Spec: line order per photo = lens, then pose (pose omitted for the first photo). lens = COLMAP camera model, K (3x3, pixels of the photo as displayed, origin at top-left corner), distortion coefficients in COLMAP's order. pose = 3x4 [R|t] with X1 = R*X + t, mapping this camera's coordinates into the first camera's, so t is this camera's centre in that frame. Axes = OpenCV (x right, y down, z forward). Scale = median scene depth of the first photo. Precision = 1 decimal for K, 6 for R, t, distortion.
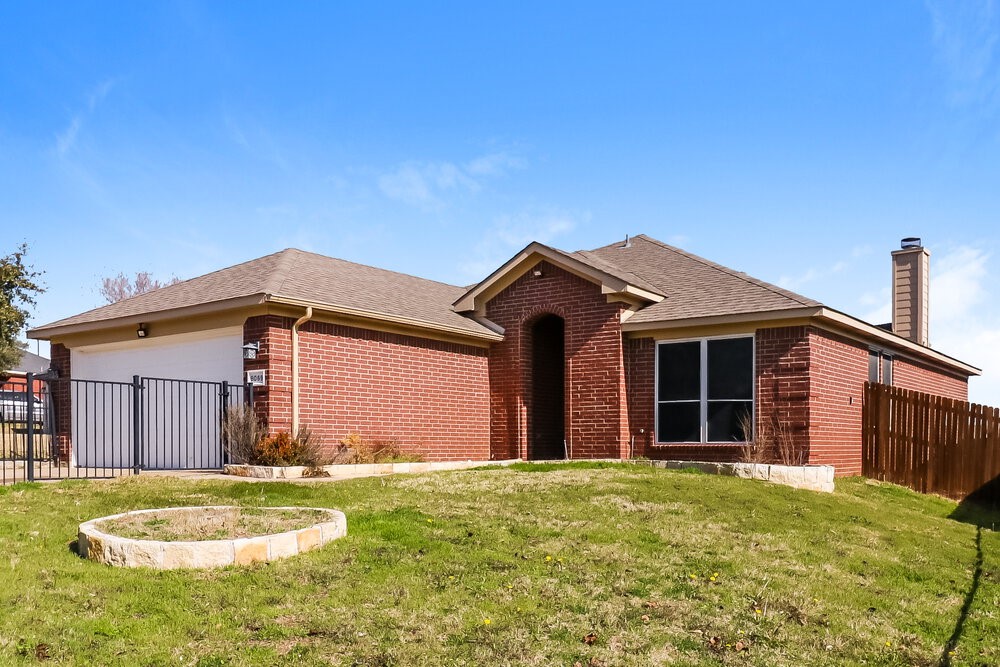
lens RADIAL K [[495.3, 0, 490.6], [0, 495.3, 336.9], [0, 0, 1]] dist [-0.000434, -0.000326]
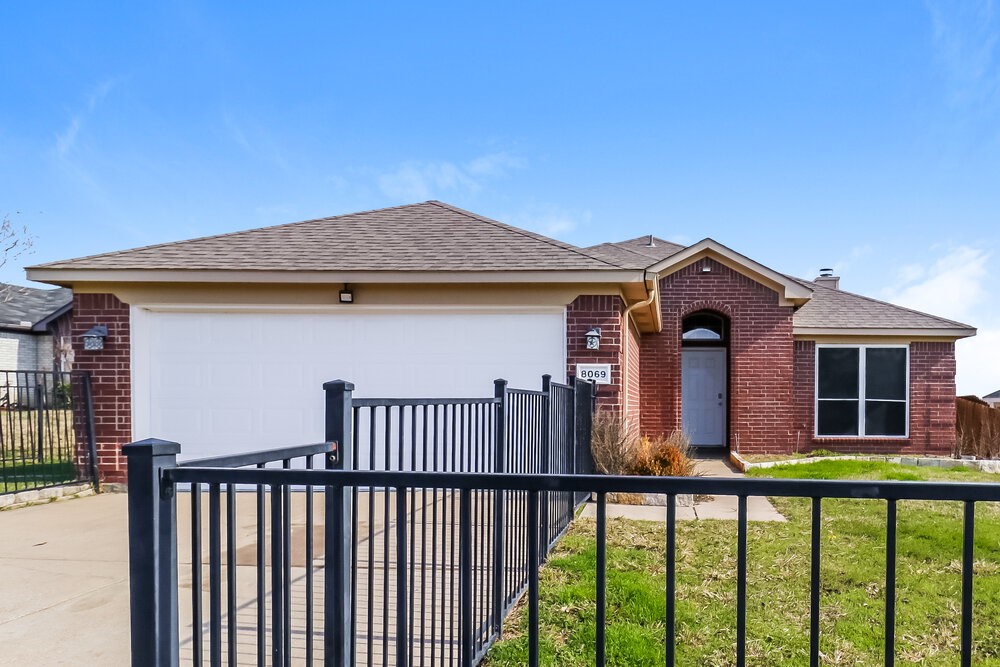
lens RADIAL K [[462.1, 0, 499.7], [0, 462.1, 328.2], [0, 0, 1]] dist [-0.001359, -0.000342]
pose [[0.923833, 0.064618, 0.377302, -0.750656], [-0.077571, 0.996802, 0.019219, 0.007184], [-0.374854, -0.047023, 0.925891, 0.322825]]
